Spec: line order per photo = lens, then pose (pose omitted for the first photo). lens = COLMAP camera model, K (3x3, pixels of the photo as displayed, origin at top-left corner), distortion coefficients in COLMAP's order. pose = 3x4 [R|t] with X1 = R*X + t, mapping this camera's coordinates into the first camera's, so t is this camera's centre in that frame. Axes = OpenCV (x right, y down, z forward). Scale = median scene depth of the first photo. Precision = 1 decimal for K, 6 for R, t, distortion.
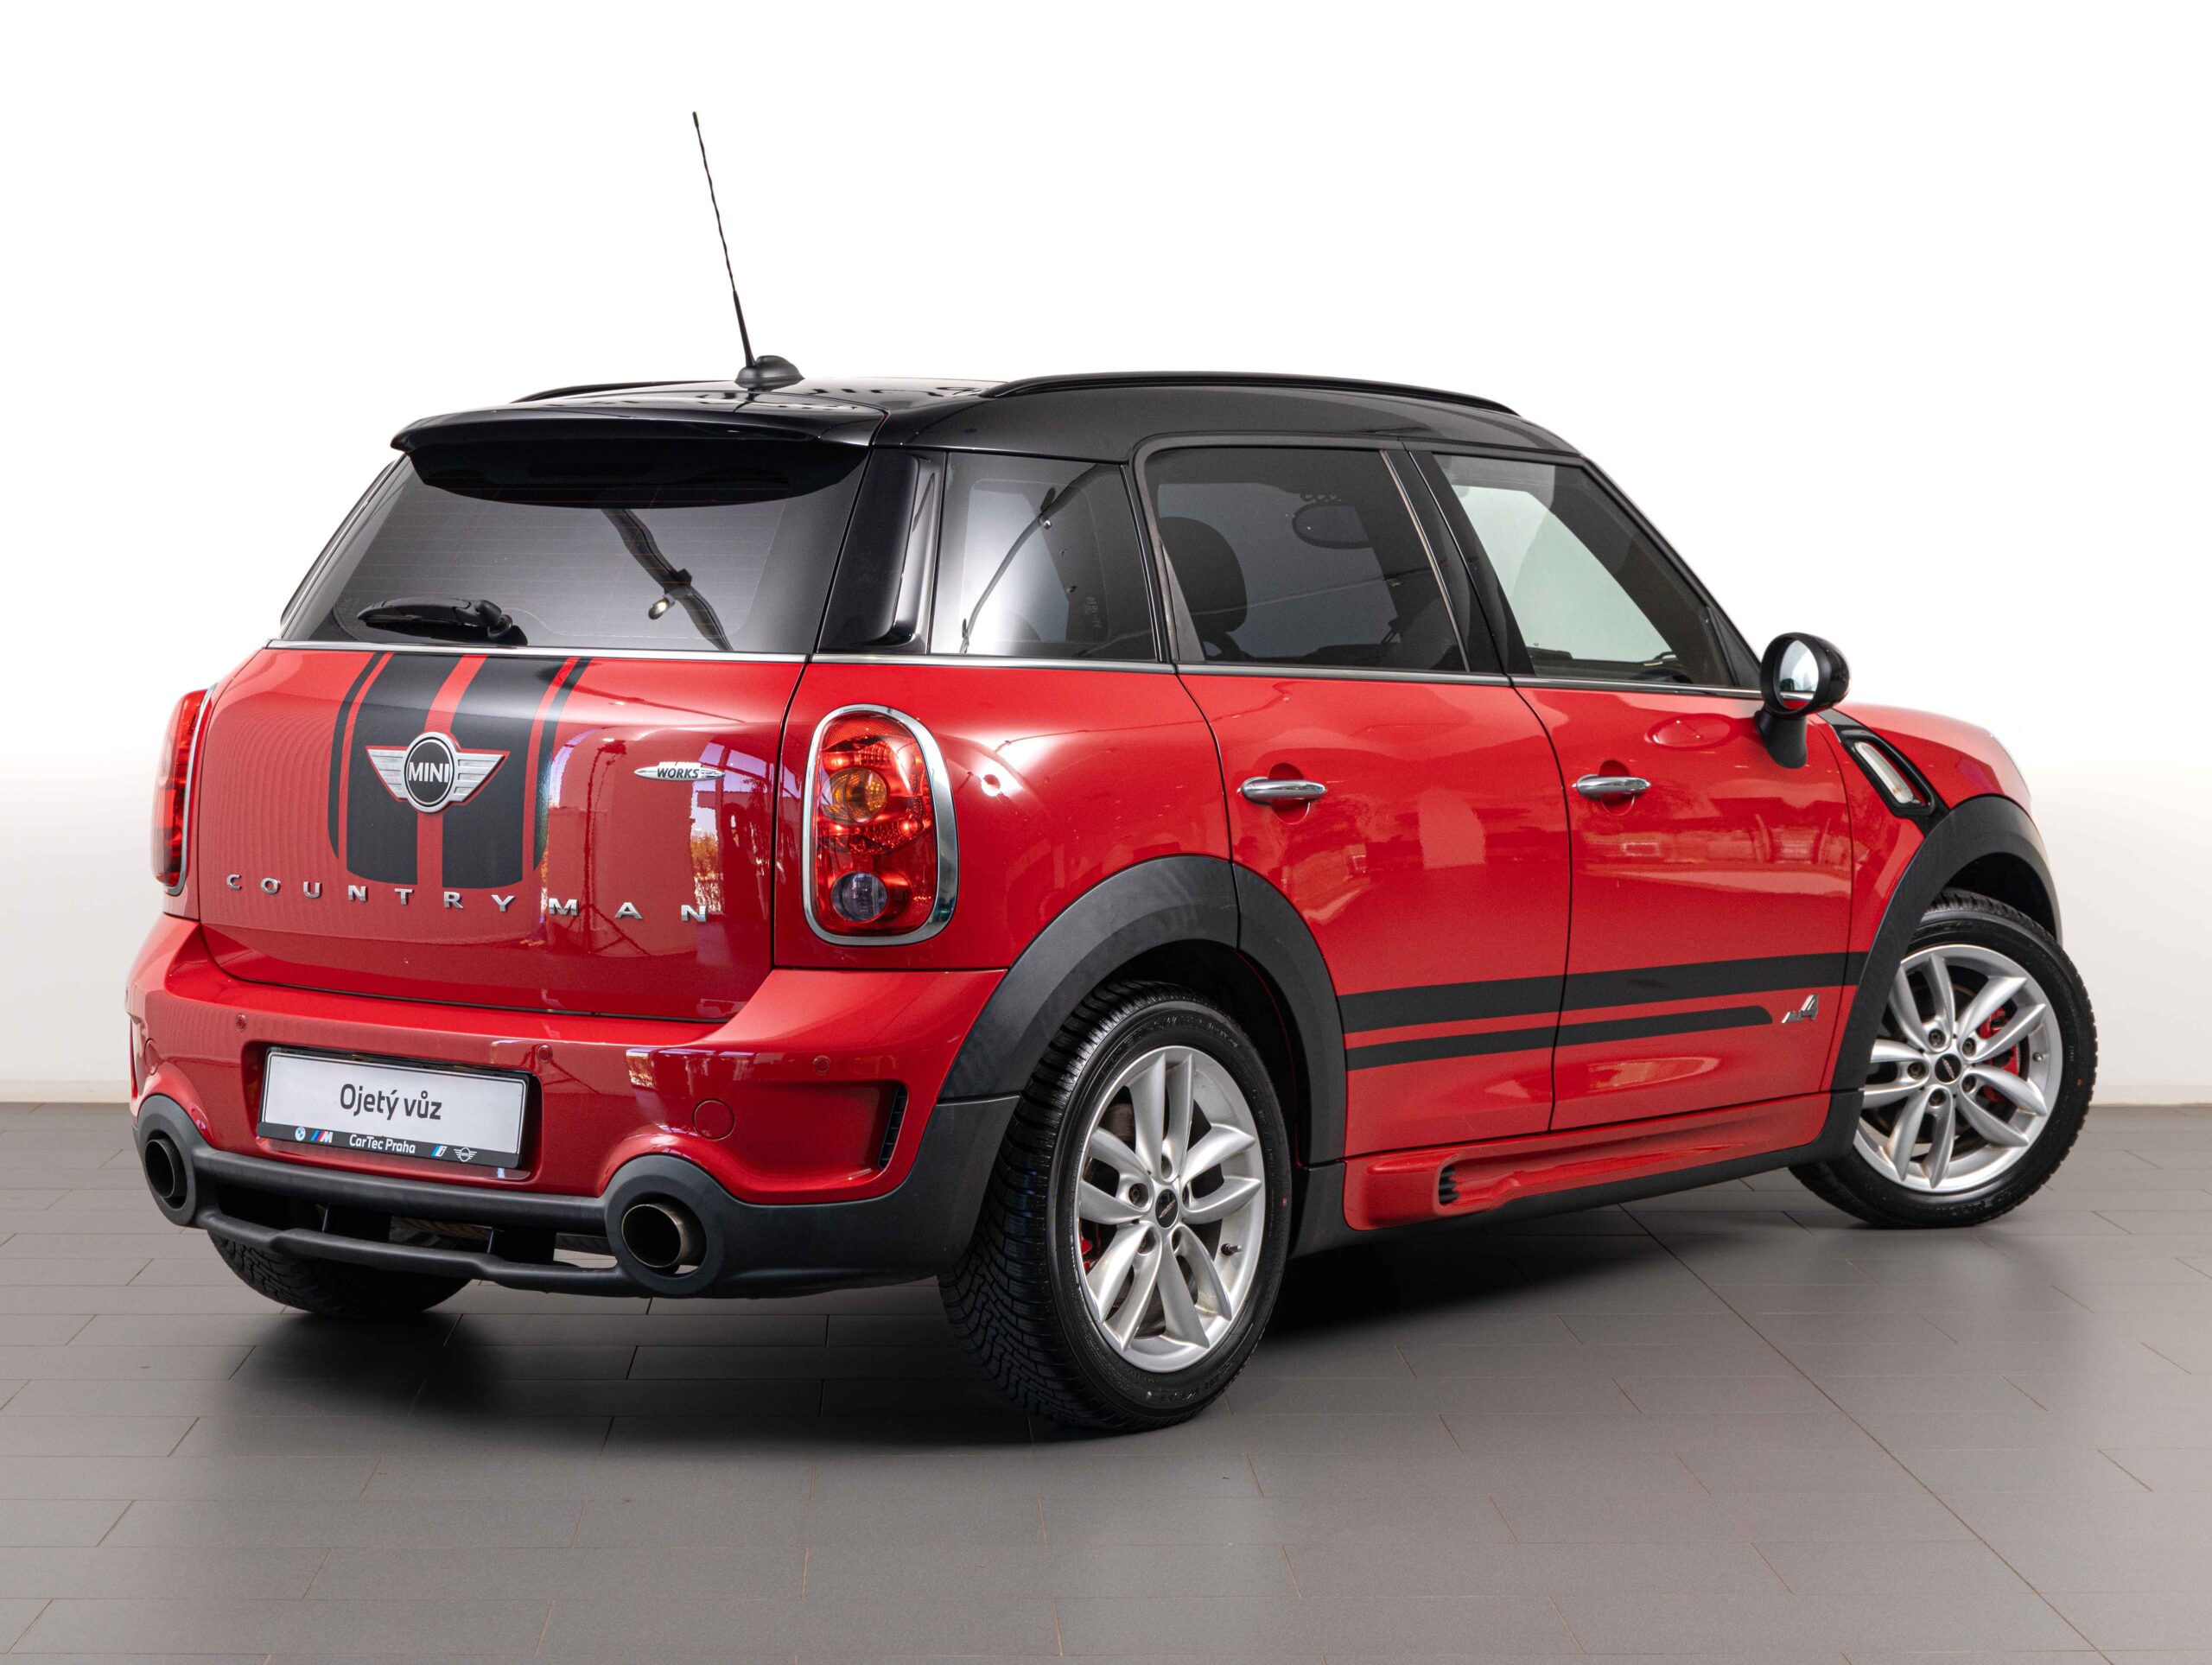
lens RADIAL K [[4428.5, 0, 1106.0], [0, 4428.5, 832.5], [0, 0, 1]] dist [-0.033391, -0.230598]
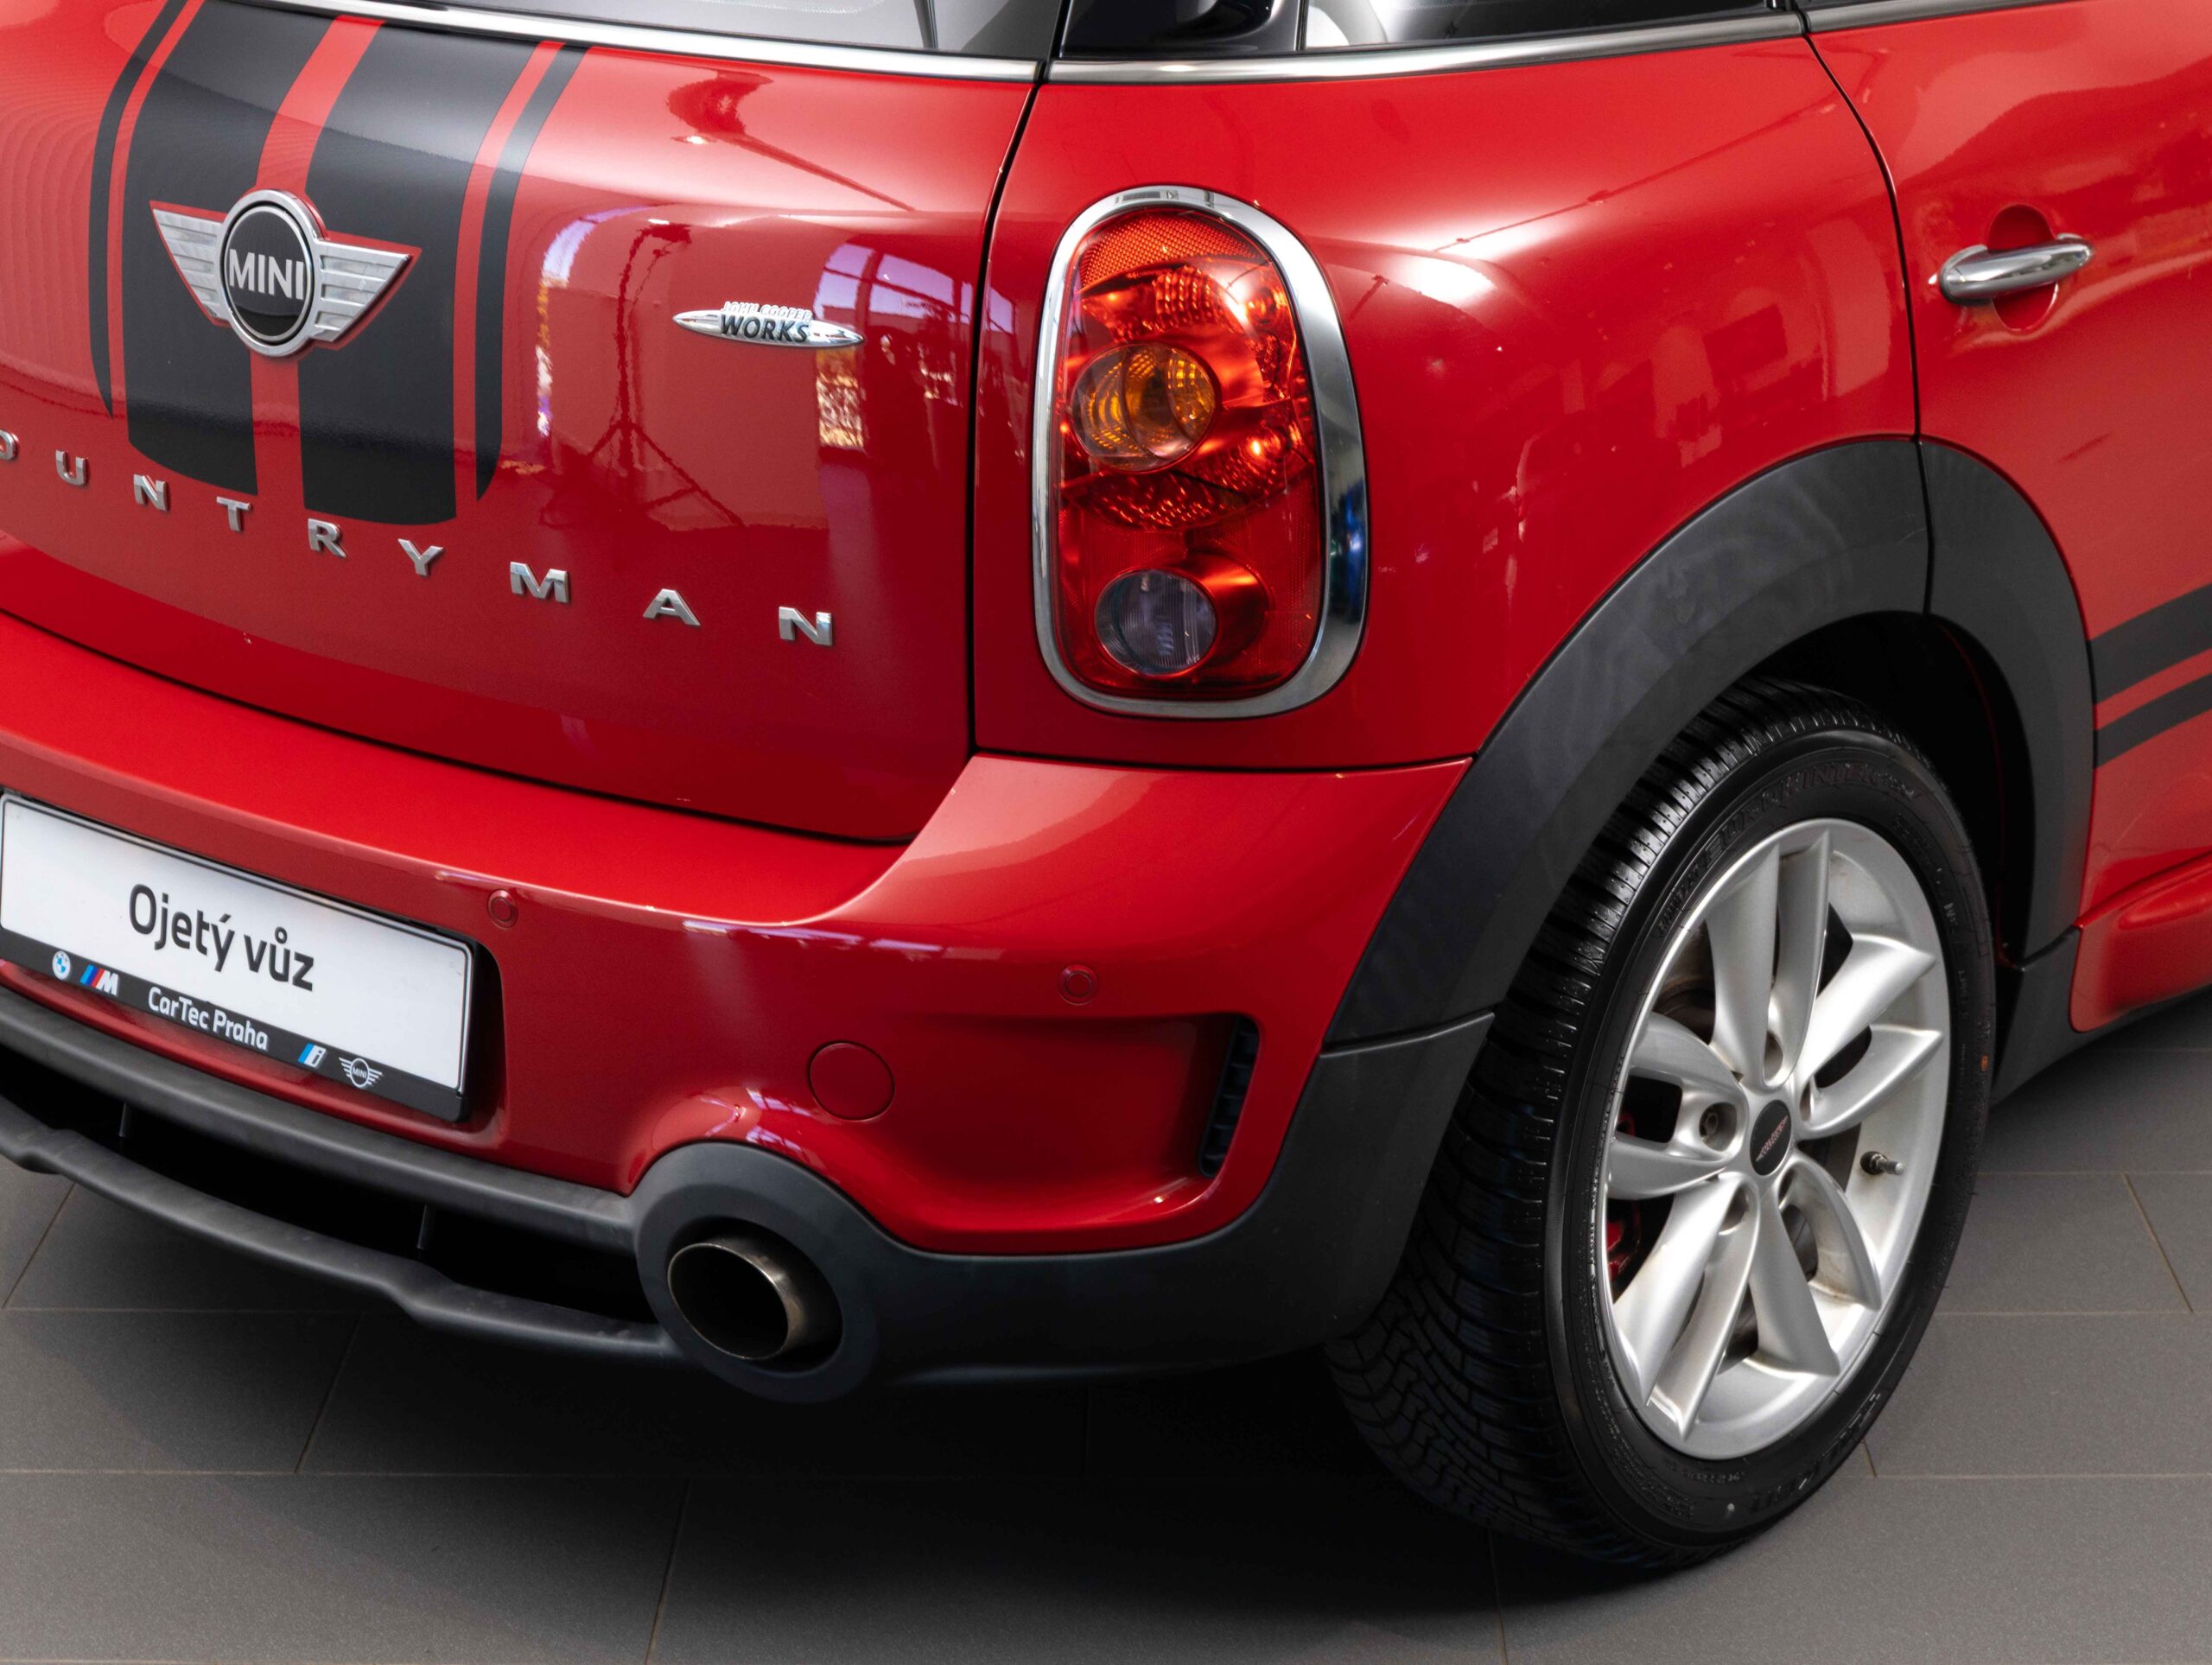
lens RADIAL K [[4545.7, 0, 1107.8], [0, 4545.7, 718.9], [0, 0, 1]] dist [0.004452, -0.412233]
pose [[0.997968, 0.008248, -0.063173, -0.029218], [0.006974, 0.971482, 0.237010, -0.083966], [0.063327, -0.236969, 0.969451, 0.513040]]
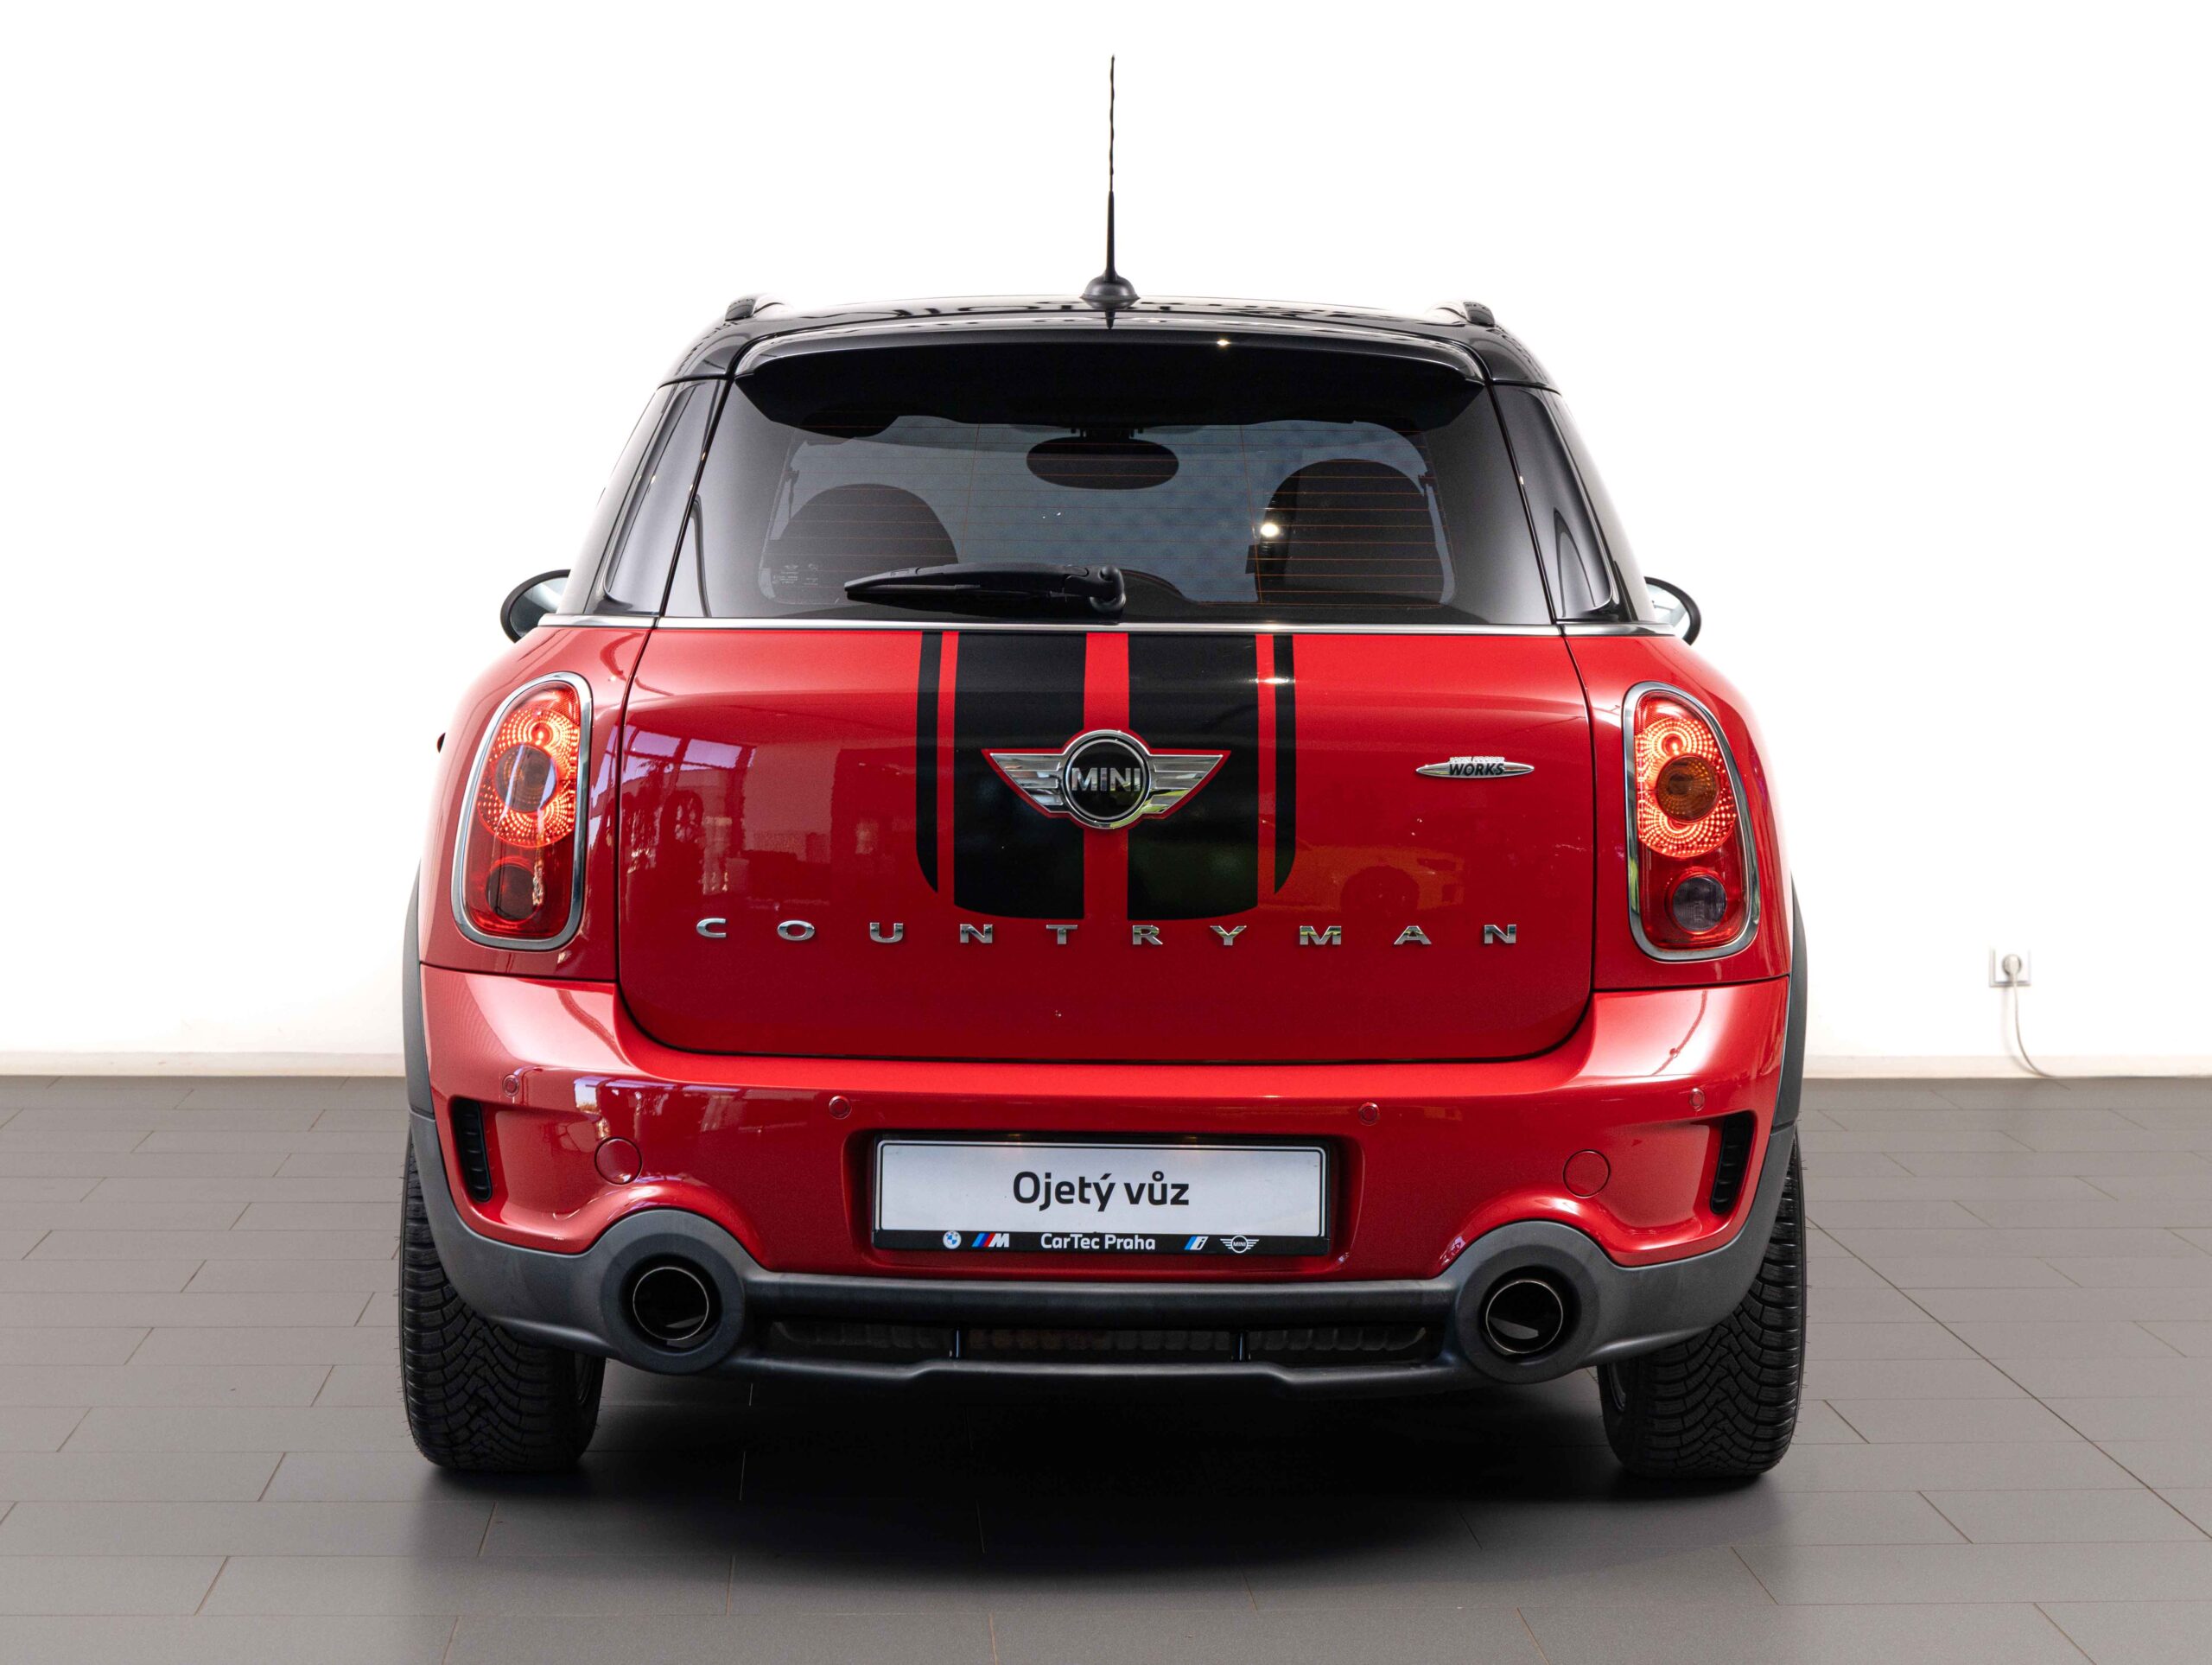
lens RADIAL K [[4428.5, 0, 1106.0], [0, 4428.5, 832.5], [0, 0, 1]] dist [-0.033391, -0.230598]
pose [[0.820926, -0.046034, 0.569176, -0.617284], [0.034735, 0.998925, 0.030694, -0.028873], [-0.569977, -0.005427, 0.821642, 0.334849]]
